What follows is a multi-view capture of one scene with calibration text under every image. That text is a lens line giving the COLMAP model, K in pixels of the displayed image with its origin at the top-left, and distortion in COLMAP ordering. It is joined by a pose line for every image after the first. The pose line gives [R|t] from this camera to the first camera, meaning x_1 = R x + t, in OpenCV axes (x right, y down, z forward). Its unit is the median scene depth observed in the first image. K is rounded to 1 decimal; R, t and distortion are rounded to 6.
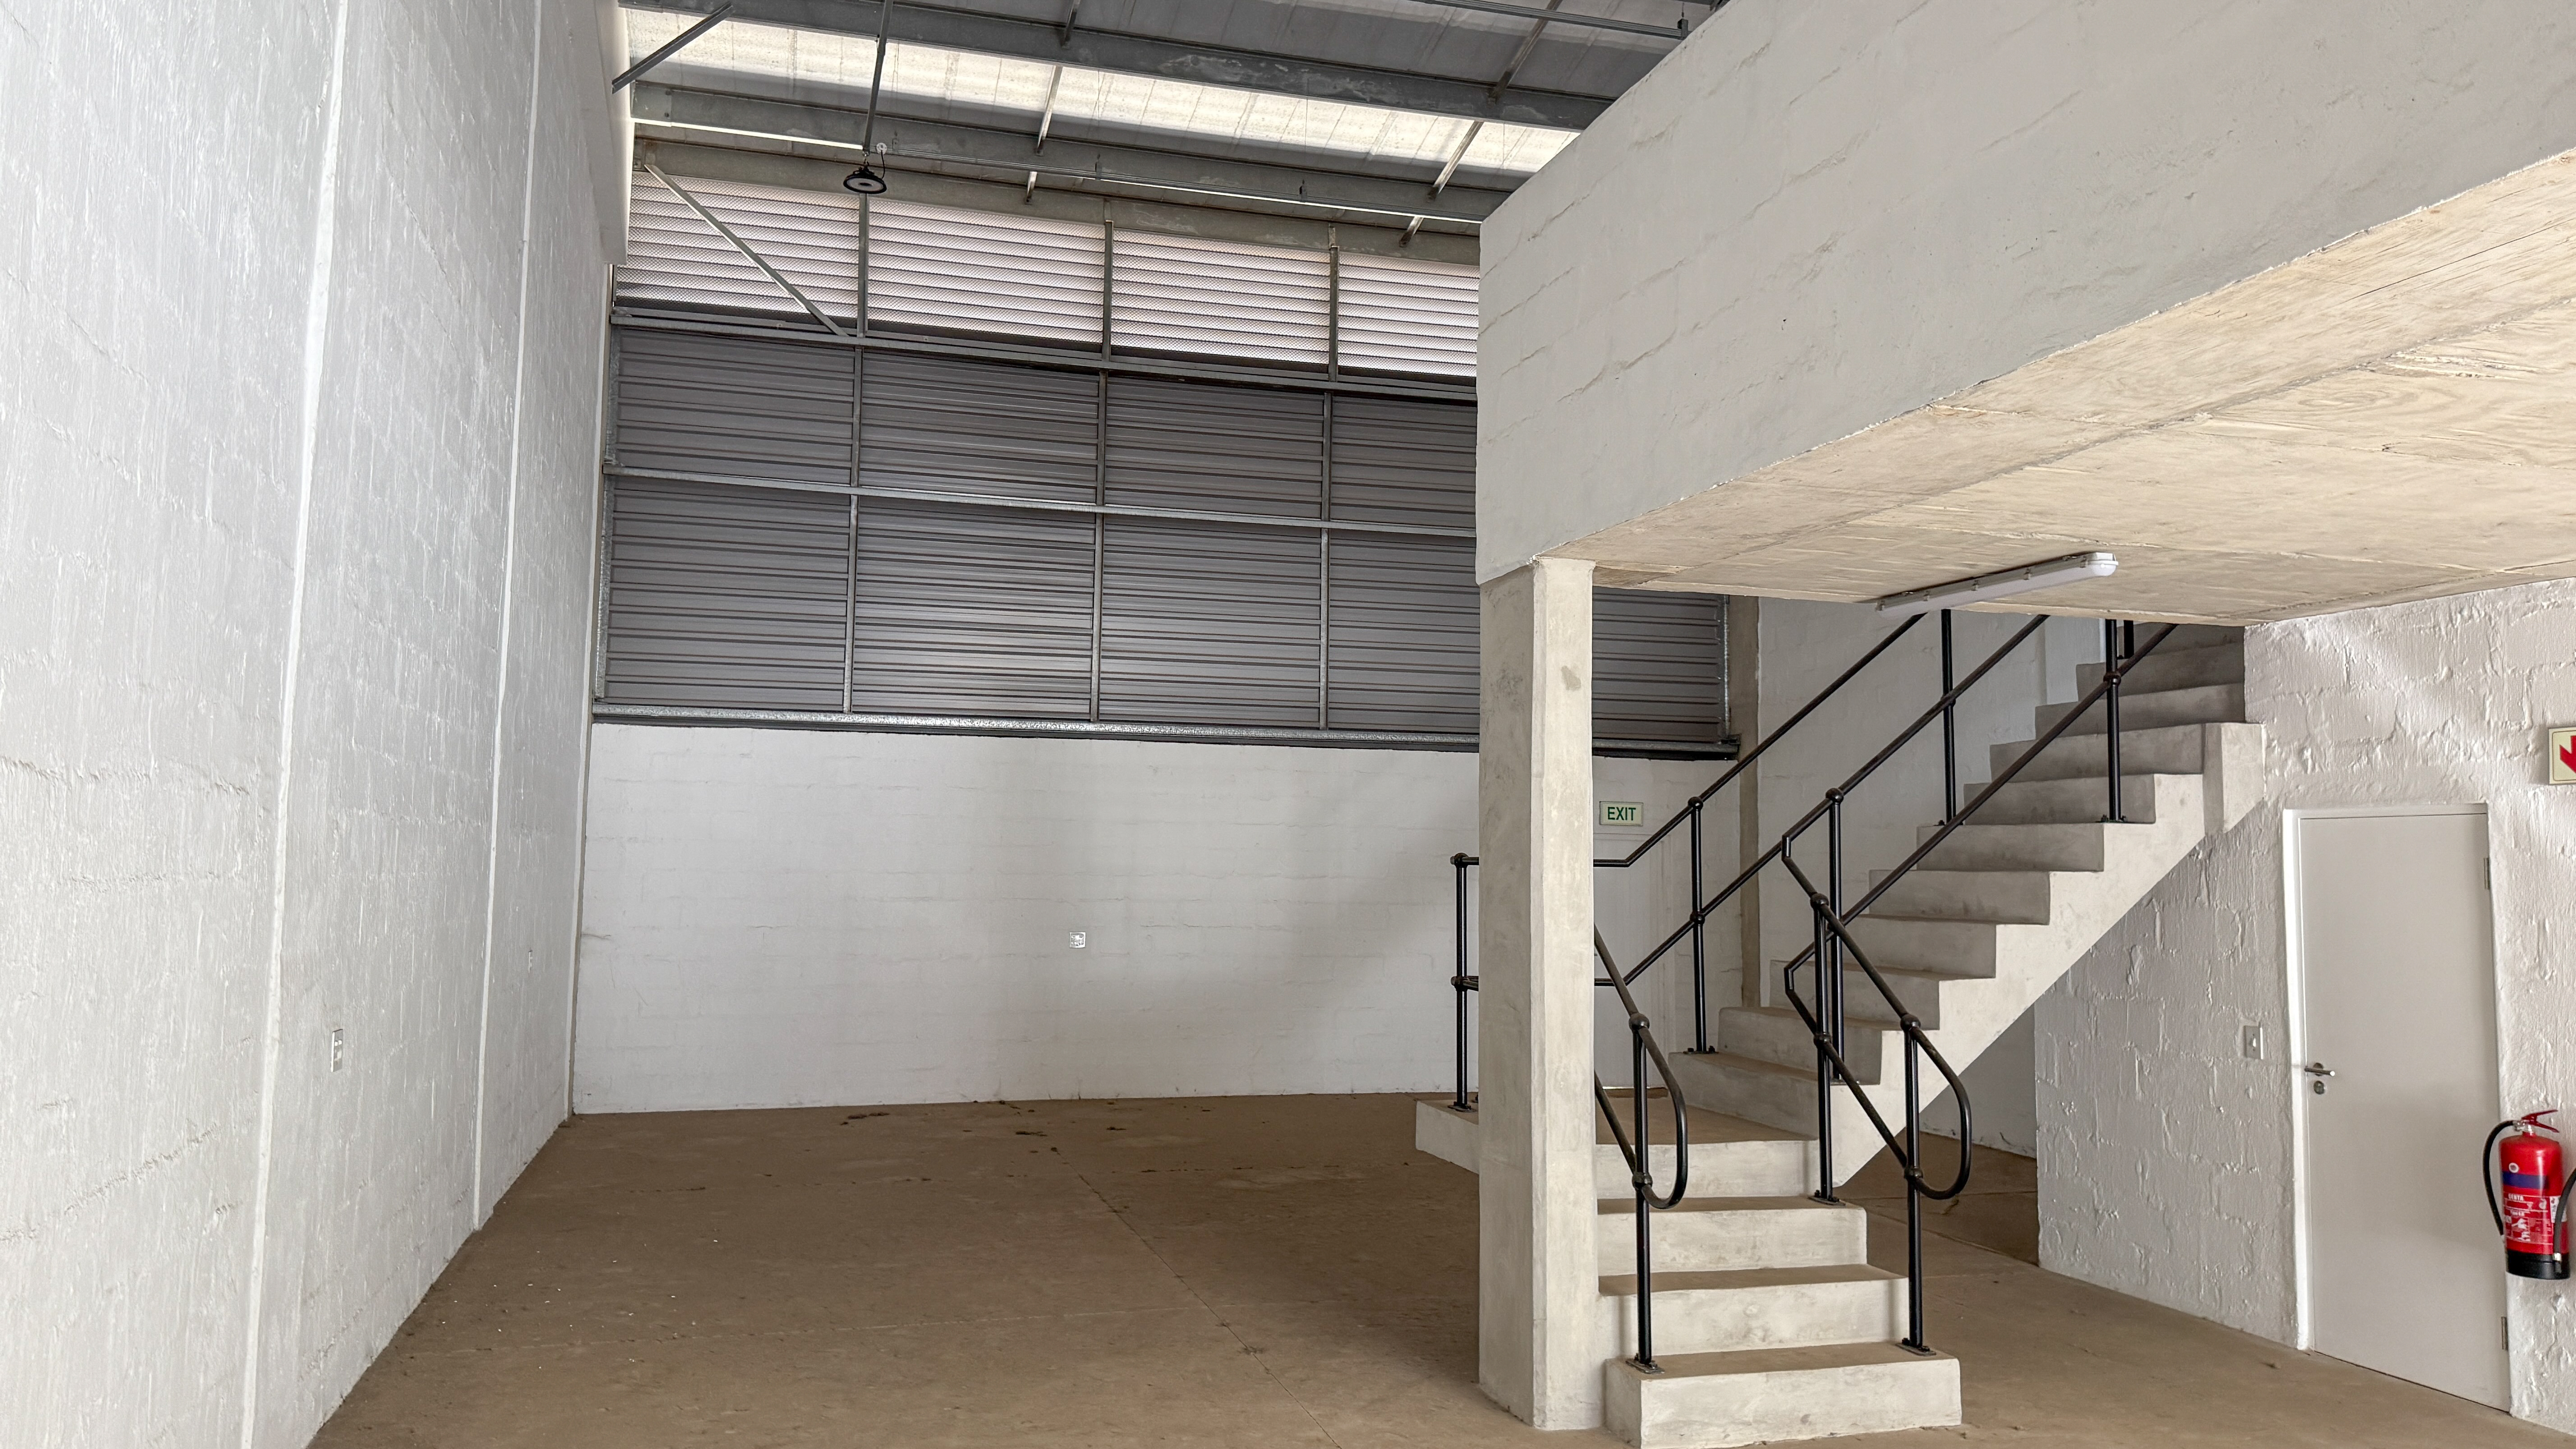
lens RADIAL K [[1814.6, 0, 1270.9], [0, 1814.6, 705.7], [0, 0, 1]] dist [0.069536, -0.100809]
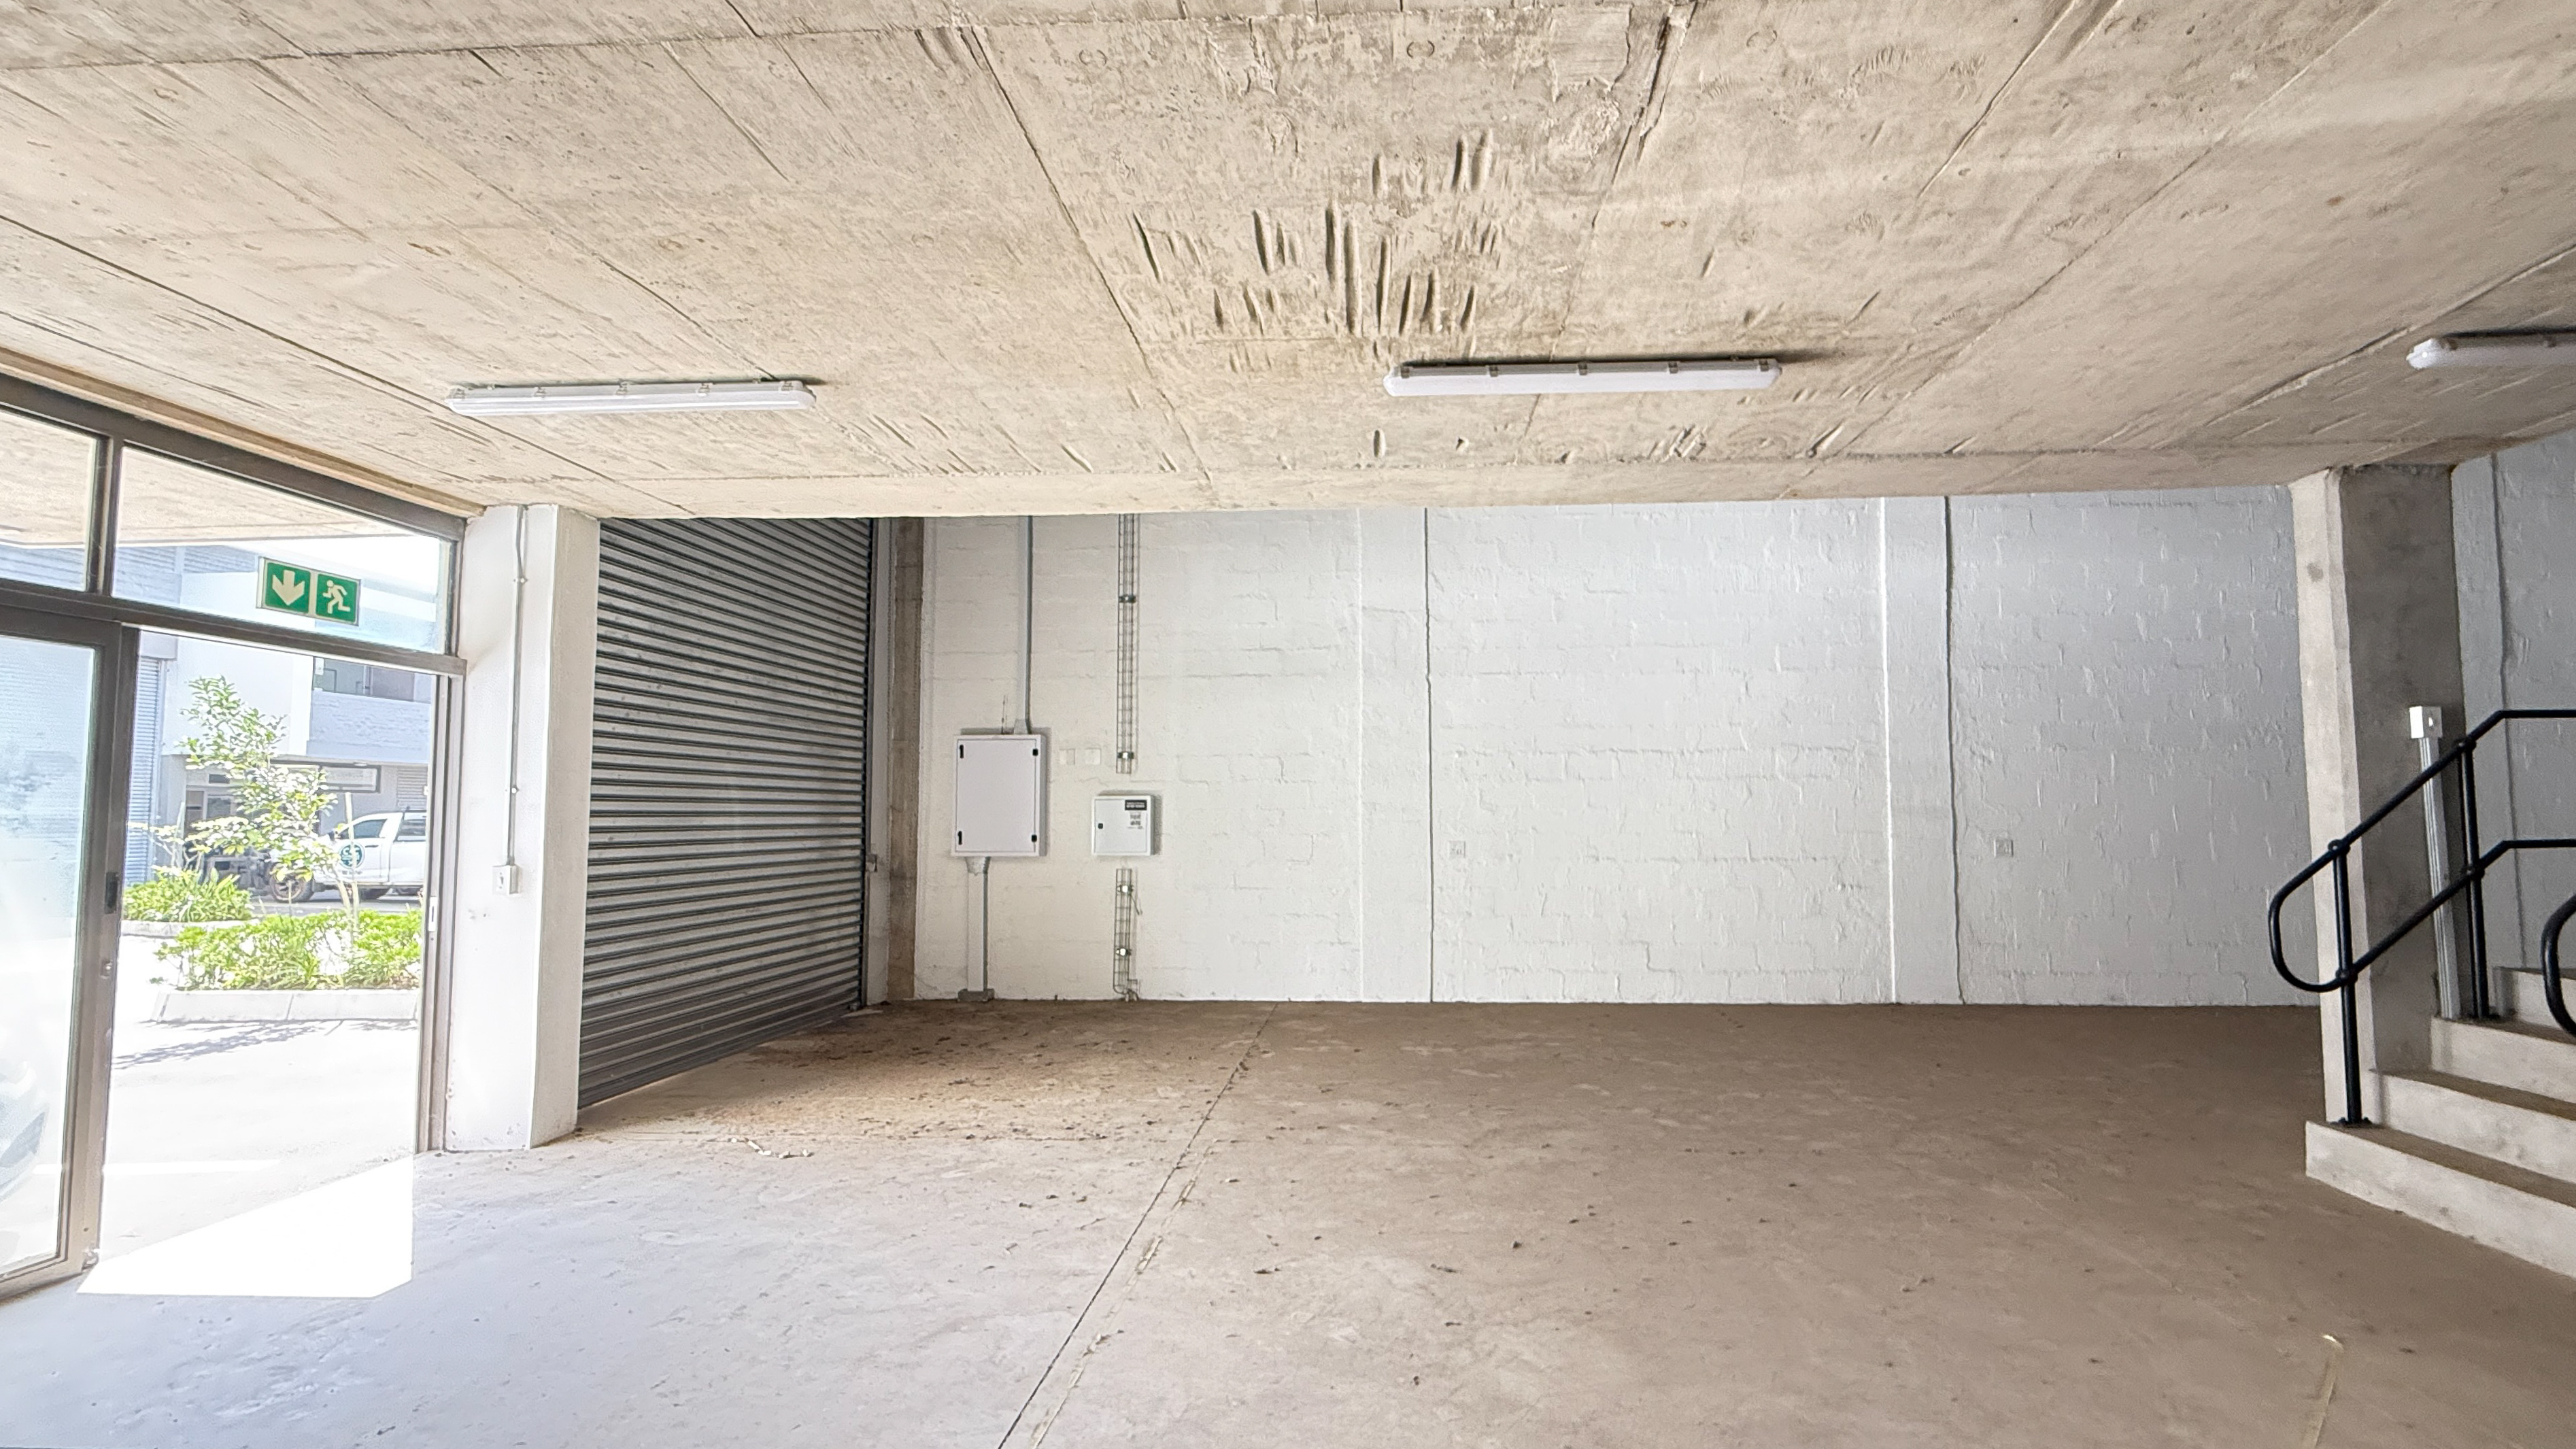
lens RADIAL K [[1091.7, 0, 1327.2], [0, 1091.7, 755.6], [0, 0, 1]] dist [-0.001386, -0.000201]
pose [[-0.324790, -0.067364, -0.943384, 0.900276], [0.083316, 0.991545, -0.099487, 0.105569], [0.942109, -0.110911, -0.316431, 0.490050]]
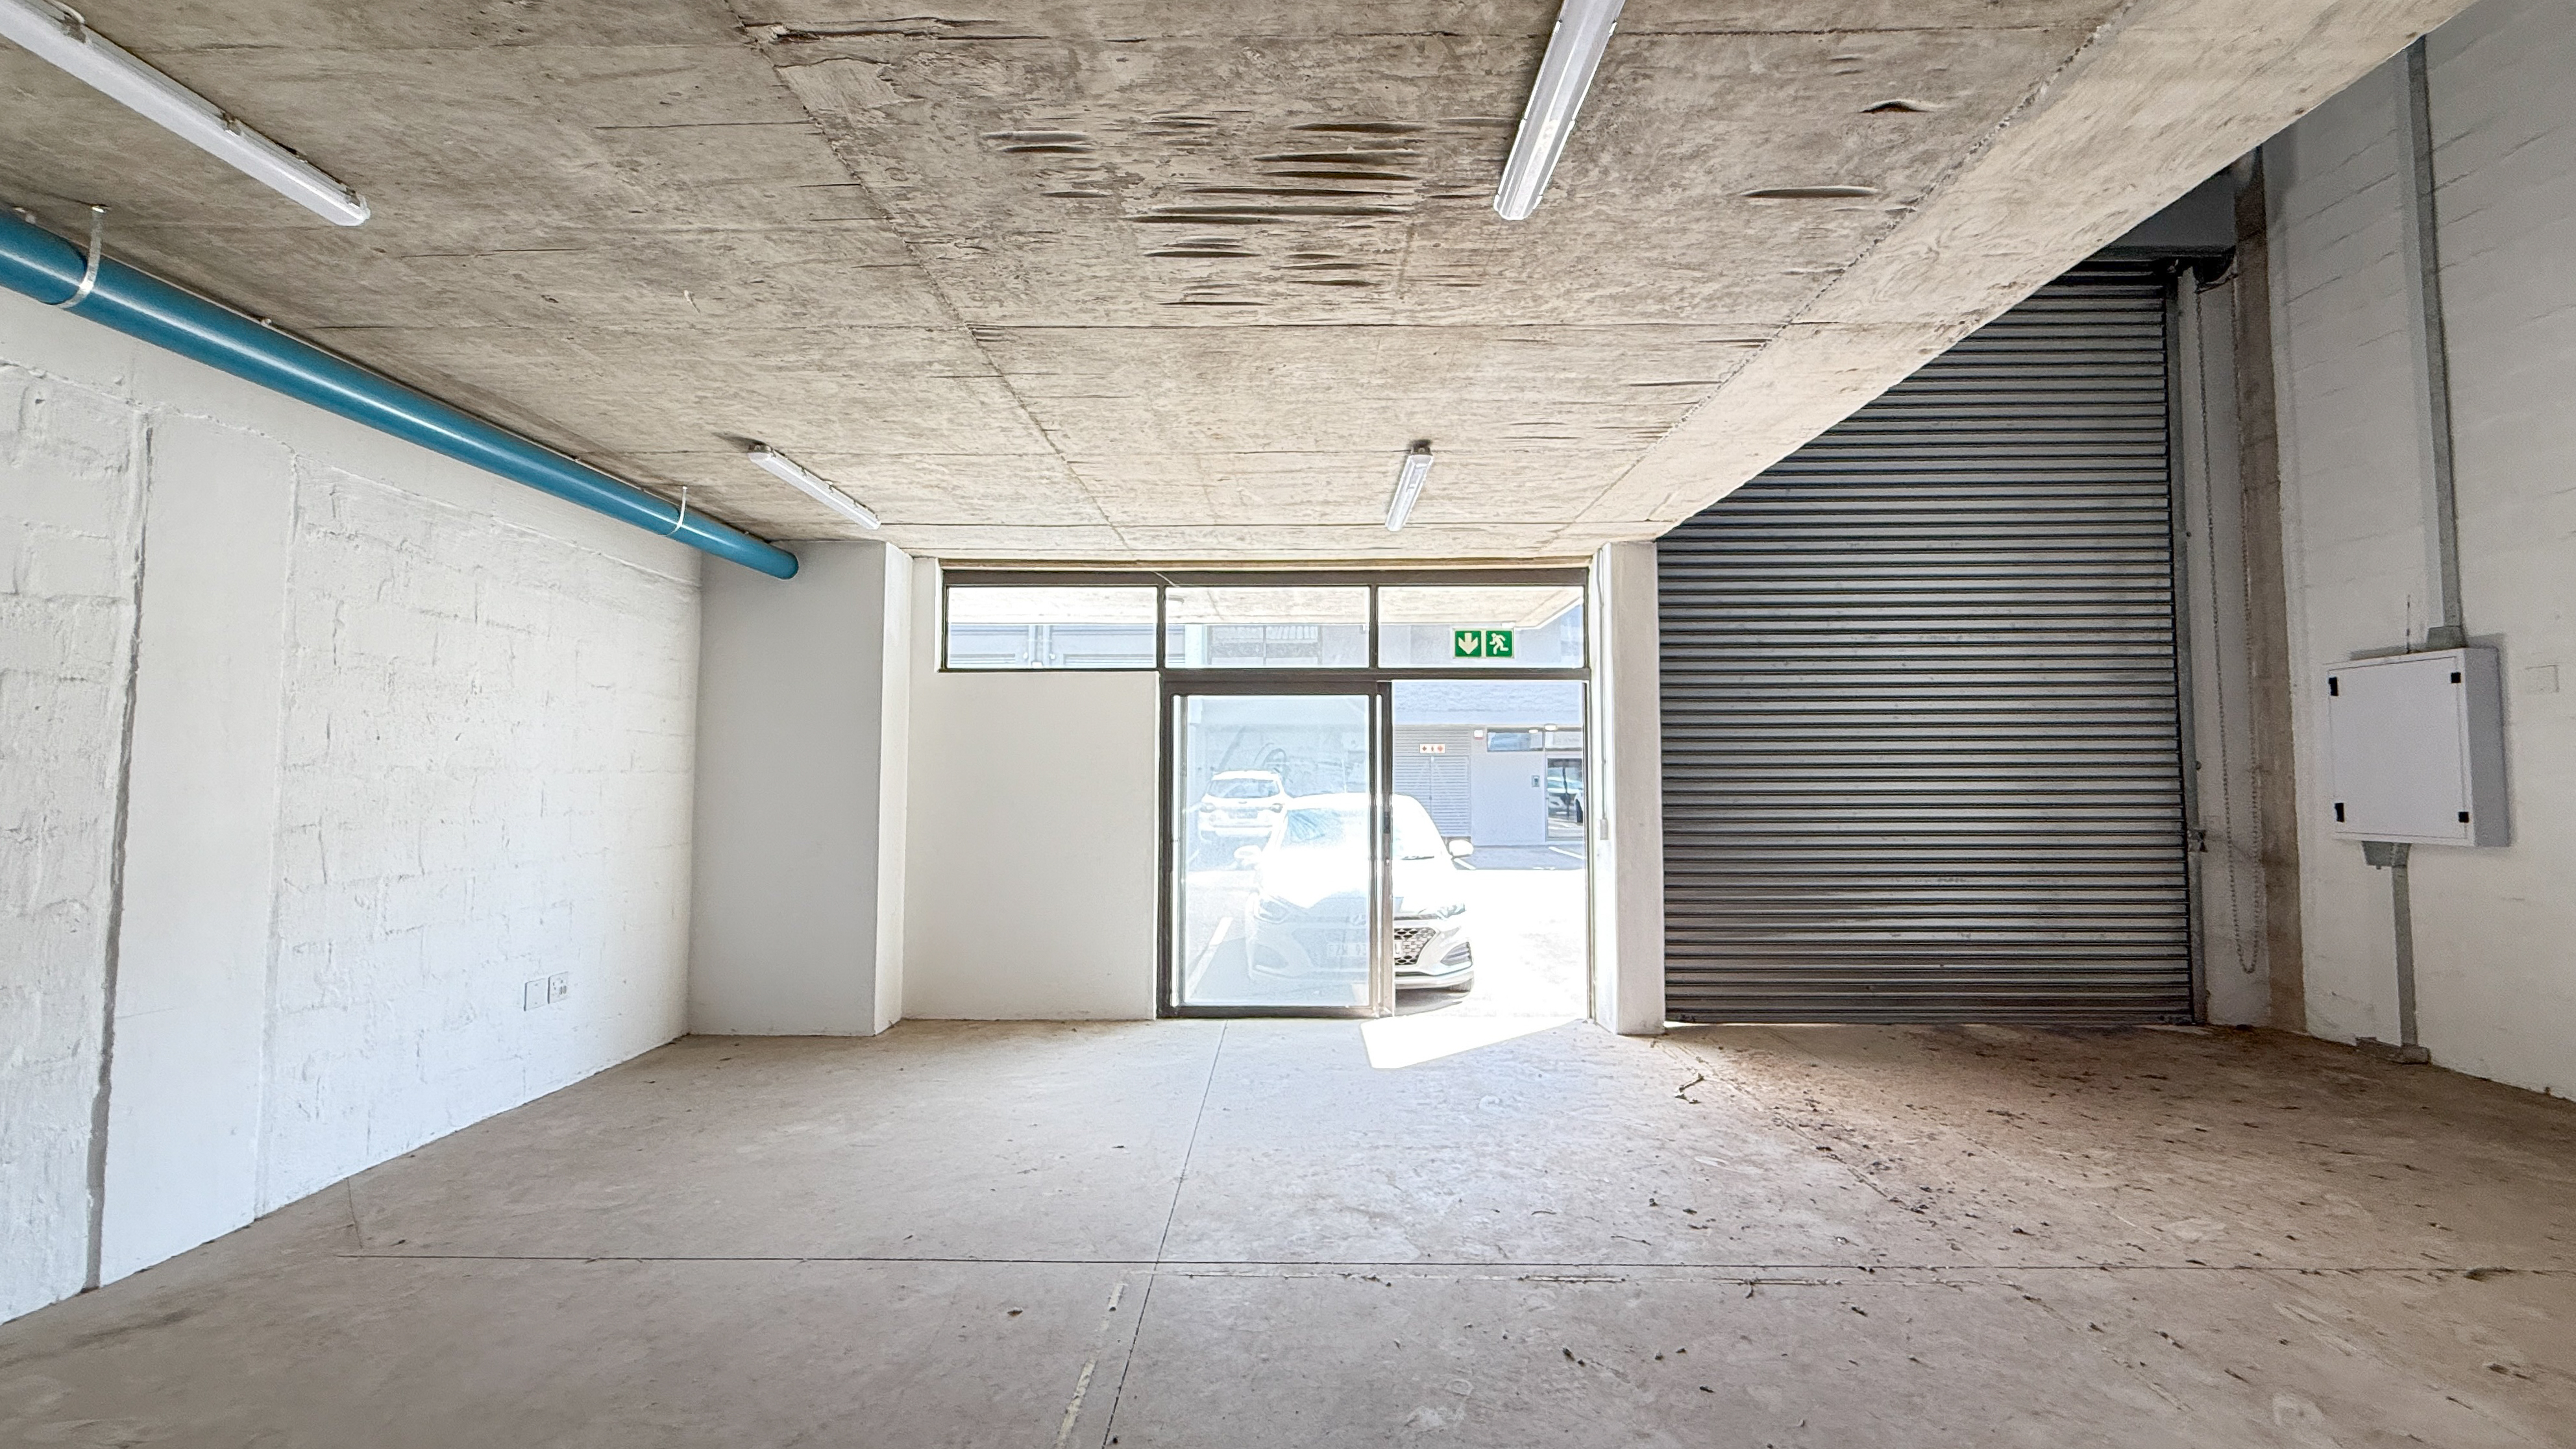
lens RADIAL K [[1037.8, 0, 1288.0], [0, 1037.8, 724.5], [0, 0, 1]] dist [0.000797, 0.000099]
pose [[-0.960443, 0.001351, 0.278472, 0.448583], [-0.037677, 0.990163, -0.134751, 0.112245], [-0.275915, -0.139913, -0.950945, 0.690366]]
